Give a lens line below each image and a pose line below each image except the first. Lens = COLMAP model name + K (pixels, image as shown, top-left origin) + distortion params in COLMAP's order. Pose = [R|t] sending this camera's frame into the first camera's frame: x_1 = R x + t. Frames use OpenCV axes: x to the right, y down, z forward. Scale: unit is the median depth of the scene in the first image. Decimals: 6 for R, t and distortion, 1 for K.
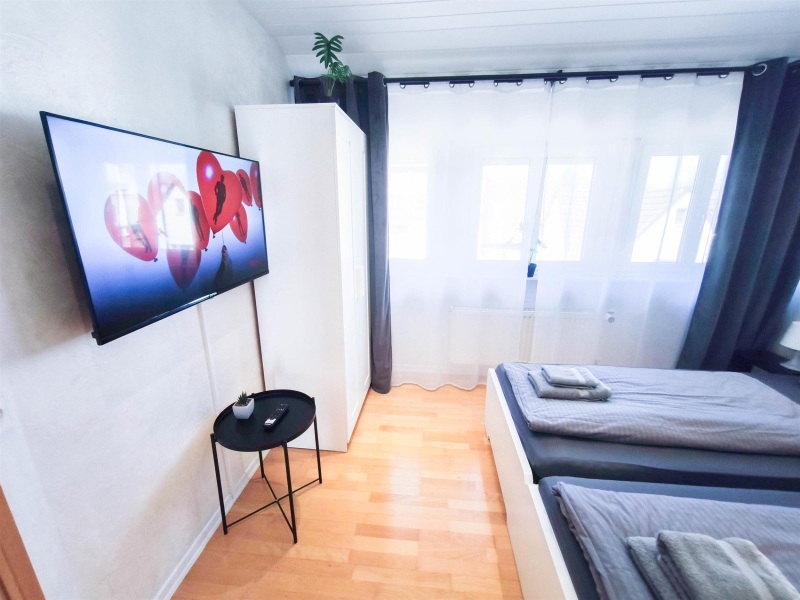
lens RADIAL K [[334.5, 0, 398.2], [0, 334.5, 298.7], [0, 0, 1]] dist [0.001368, -0.000062]
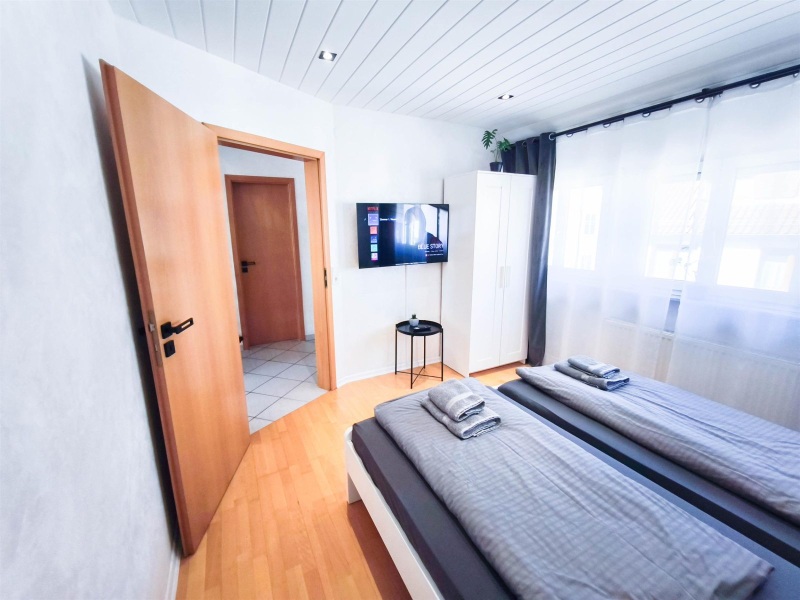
lens RADIAL K [[327.4, 0, 400.8], [0, 327.4, 297.6], [0, 0, 1]] dist [0.000382, 0.000016]
pose [[0.544542, 0.172130, -0.820881, 1.068216], [-0.220178, 0.973727, 0.058122, 0.080894], [0.809318, 0.149090, 0.568135, -0.237233]]
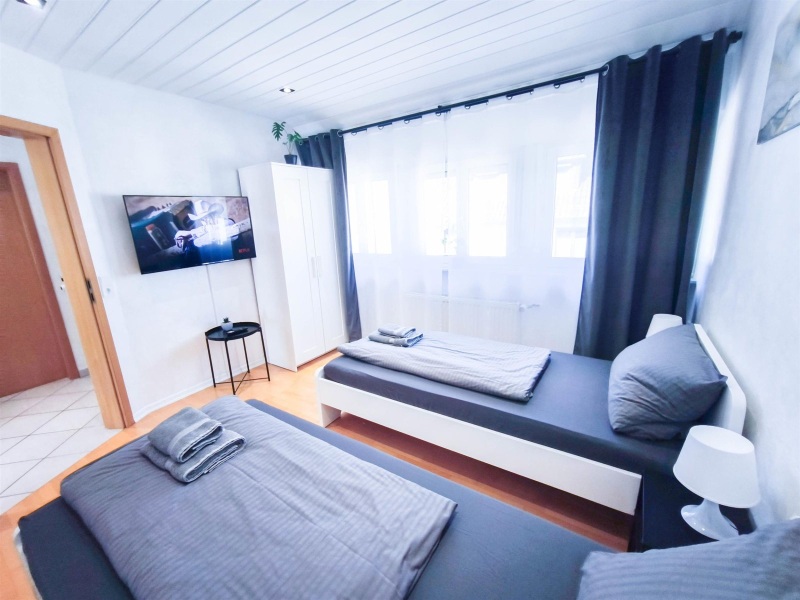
lens RADIAL K [[334.5, 0, 398.2], [0, 334.5, 298.7], [0, 0, 1]] dist [0.001368, -0.000062]
pose [[0.888273, 0.061073, -0.455238, 1.168619], [-0.073480, 0.997251, -0.009590, 0.114303], [0.453401, 0.041969, 0.890318, -0.248436]]
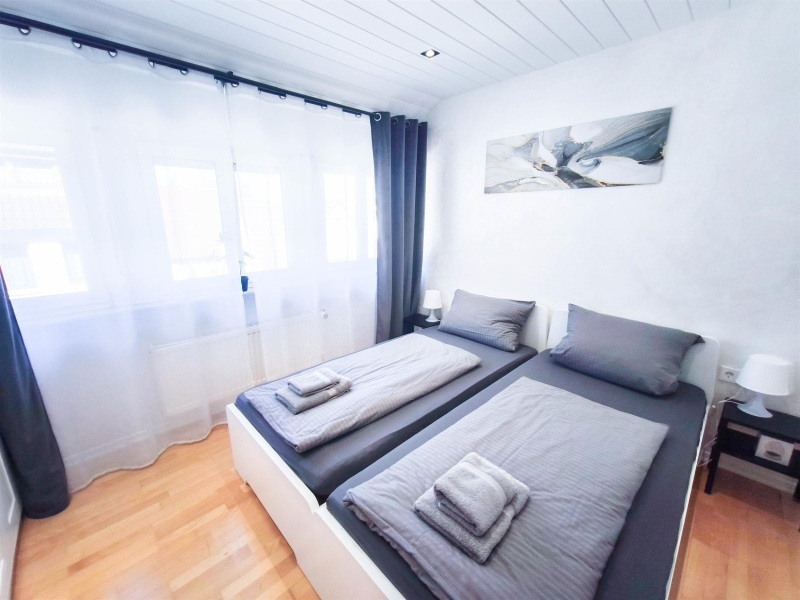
lens RADIAL K [[334.5, 0, 398.2], [0, 334.5, 298.7], [0, 0, 1]] dist [0.001368, -0.000062]
pose [[0.643695, -0.187108, 0.742056, -0.036244], [0.204248, 0.976481, 0.069044, -0.032580], [-0.737522, 0.107120, 0.666773, 0.108645]]
